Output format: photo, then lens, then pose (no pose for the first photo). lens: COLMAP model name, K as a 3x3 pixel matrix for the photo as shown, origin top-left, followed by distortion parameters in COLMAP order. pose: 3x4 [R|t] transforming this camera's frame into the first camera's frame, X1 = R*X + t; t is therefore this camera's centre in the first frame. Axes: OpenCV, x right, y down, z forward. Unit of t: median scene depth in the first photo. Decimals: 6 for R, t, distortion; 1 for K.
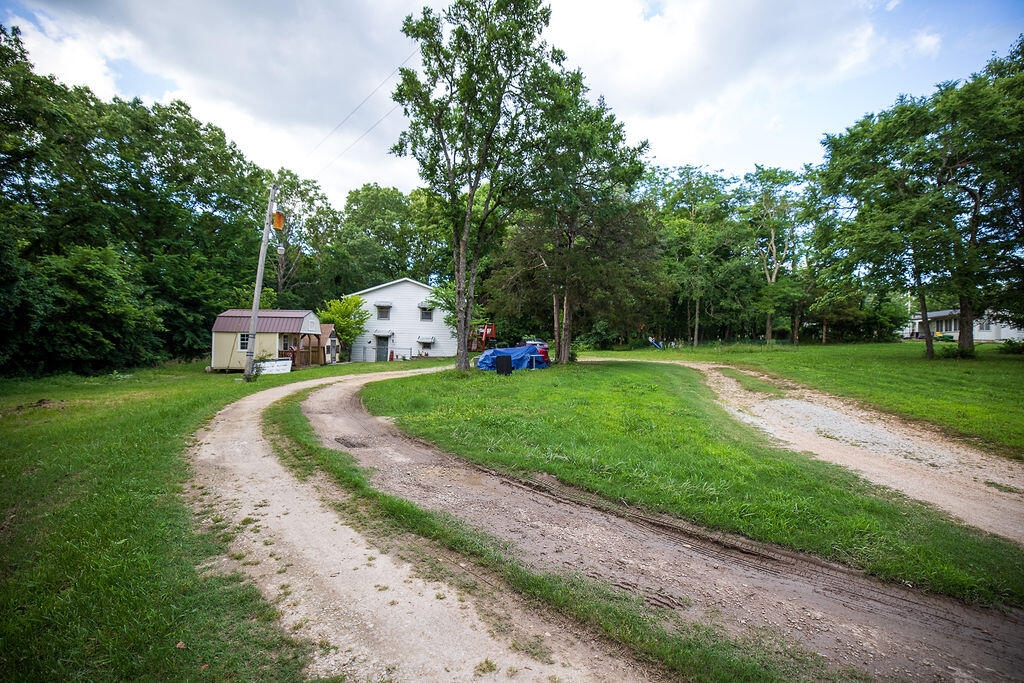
lens RADIAL K [[428.5, 0, 512.0], [0, 428.5, 341.5], [0, 0, 1]] dist [-0.046882, 0.018380]
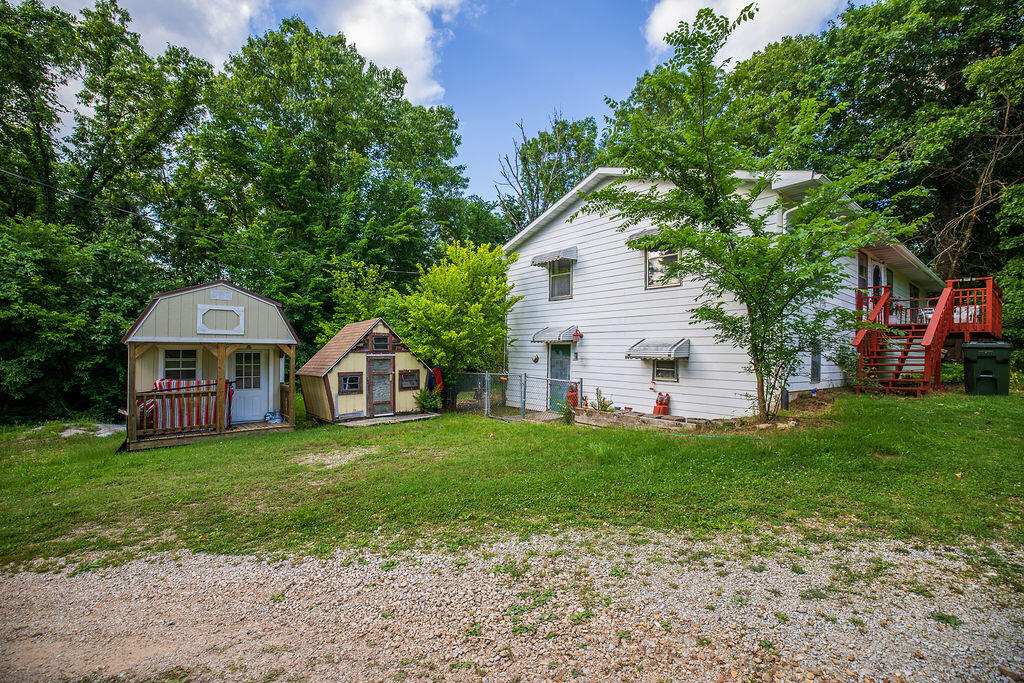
lens RADIAL K [[428.5, 0, 512.0], [0, 428.5, 341.5], [0, 0, 1]] dist [-0.046882, 0.018380]
pose [[0.620586, -0.041926, -0.783017, -0.038127], [0.021194, 0.999102, -0.036699, -0.001284], [0.783852, 0.006180, 0.620917, 0.813869]]
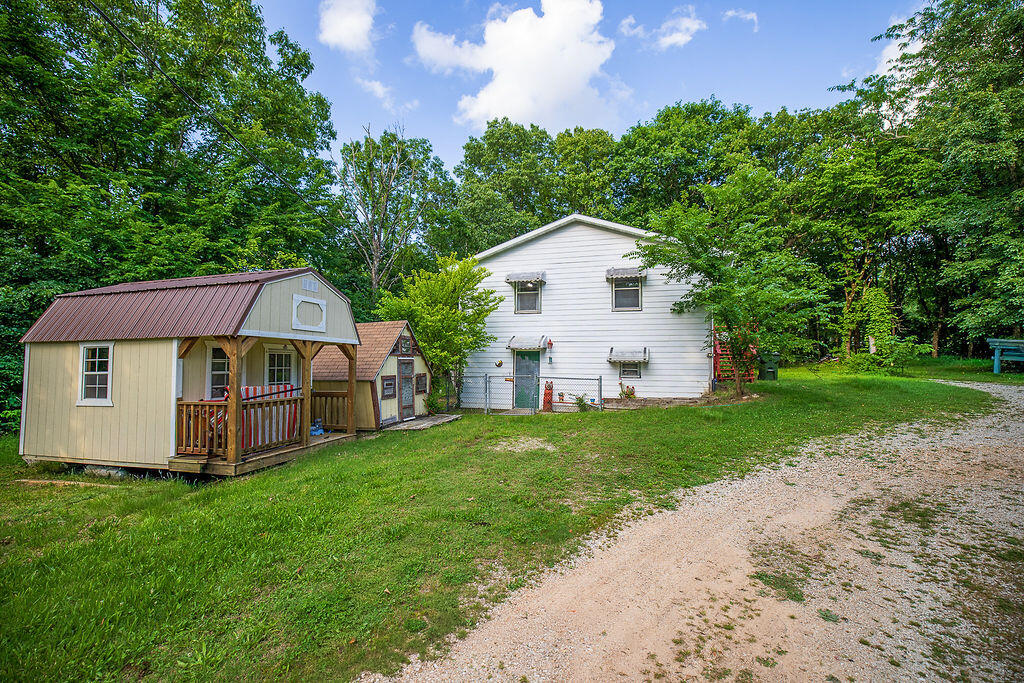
lens RADIAL K [[428.5, 0, 512.0], [0, 428.5, 341.5], [0, 0, 1]] dist [-0.046882, 0.018380]
pose [[0.952092, -0.039317, -0.303275, -0.202189], [0.025056, 0.998396, -0.050772, 0.000917], [0.304784, 0.040741, 0.951550, 0.631787]]
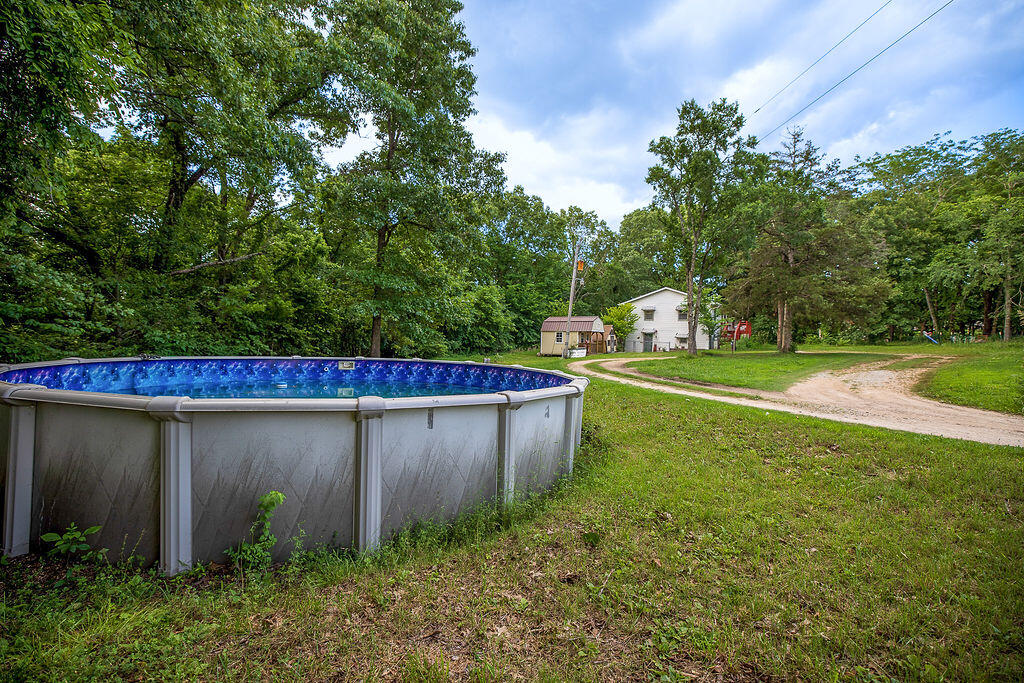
lens RADIAL K [[428.5, 0, 512.0], [0, 428.5, 341.5], [0, 0, 1]] dist [-0.046882, 0.018380]
pose [[0.808684, 0.001191, -0.588242, 0.140719], [0.002512, 0.999982, 0.005478, 0.005570], [0.588237, -0.005907, 0.808667, -0.332542]]
